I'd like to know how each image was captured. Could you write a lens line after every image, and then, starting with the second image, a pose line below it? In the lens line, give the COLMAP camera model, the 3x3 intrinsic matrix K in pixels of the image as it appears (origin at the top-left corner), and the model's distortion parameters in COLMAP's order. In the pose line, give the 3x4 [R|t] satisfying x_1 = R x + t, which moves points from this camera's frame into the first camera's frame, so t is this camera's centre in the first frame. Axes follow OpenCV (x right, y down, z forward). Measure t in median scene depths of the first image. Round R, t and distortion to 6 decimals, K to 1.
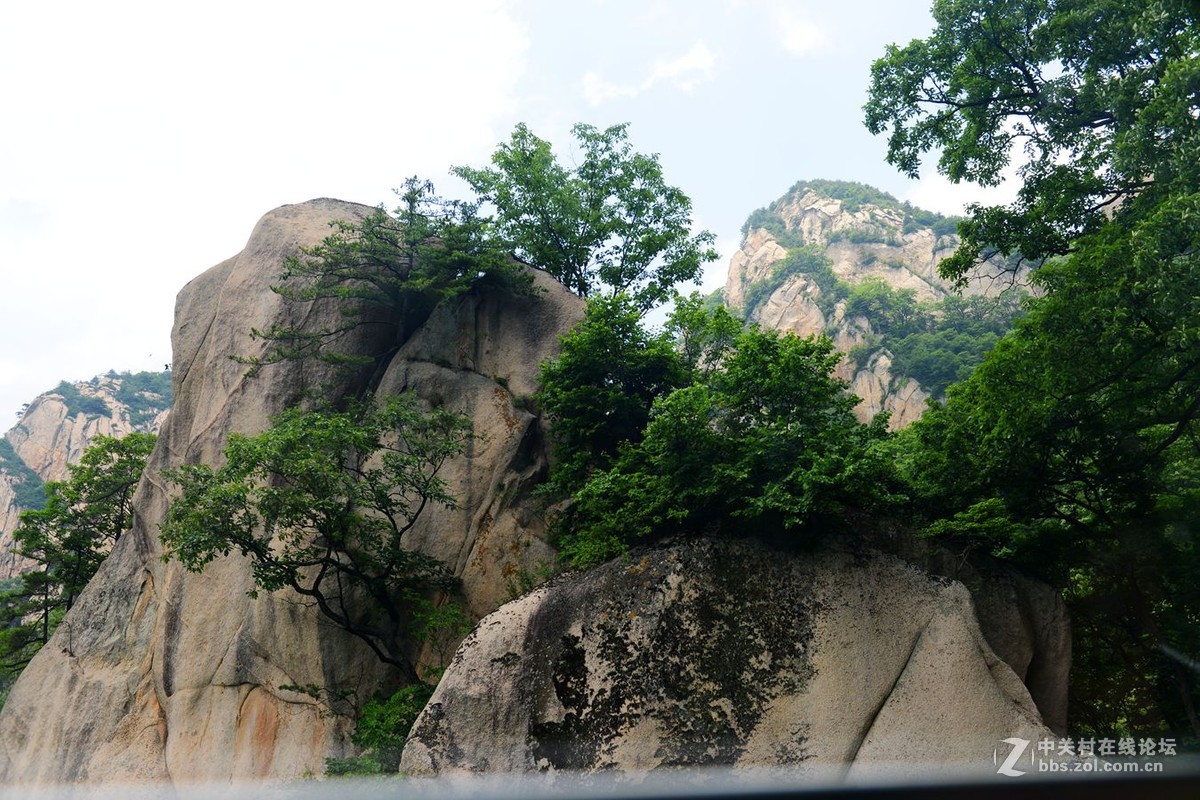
lens RADIAL K [[1028.3, 0, 611.2], [0, 1028.3, 395.4], [0, 0, 1]] dist [0.009743, 0.003693]
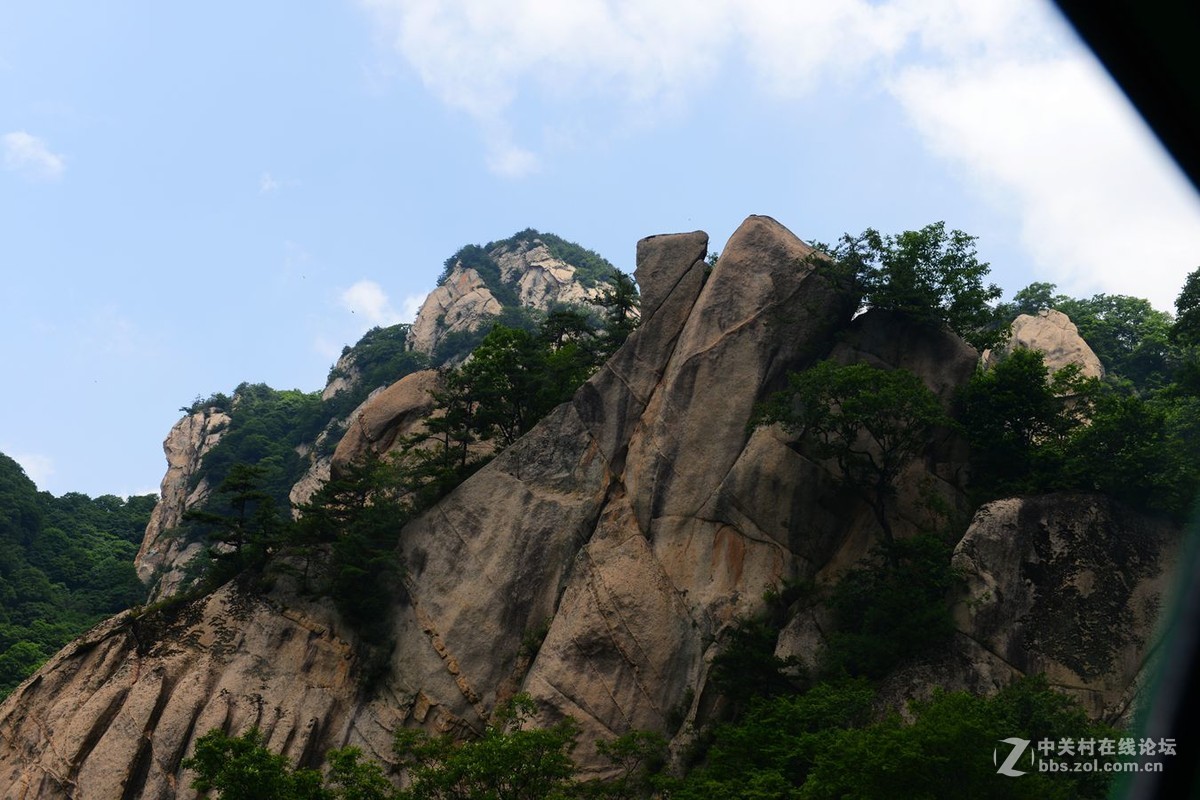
lens RADIAL K [[1372.0, 0, 567.9], [0, 1372.0, 398.5], [0, 0, 1]] dist [0.109164, -0.000183]
pose [[0.913553, 0.288941, 0.286241, -1.205990], [-0.271987, 0.957273, -0.098240, 0.371255], [-0.302396, 0.011893, 0.953108, -0.864648]]
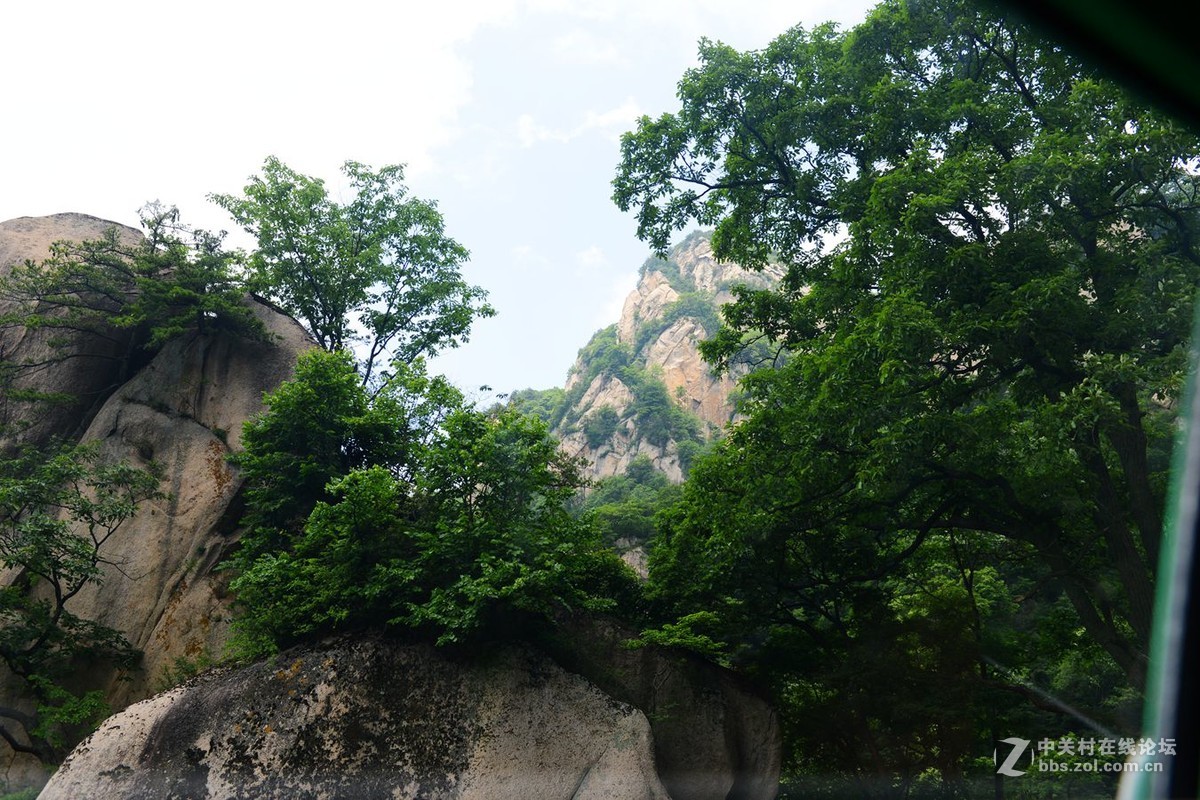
lens RADIAL K [[975.9, 0, 600.0], [0, 975.9, 400.0], [0, 0, 1]] dist [0.000610, -0.004323]
pose [[0.992895, 0.078687, 0.089262, 0.149750], [-0.076953, 0.996776, -0.022708, -0.049765], [-0.090761, 0.015678, 0.995749, 0.108647]]
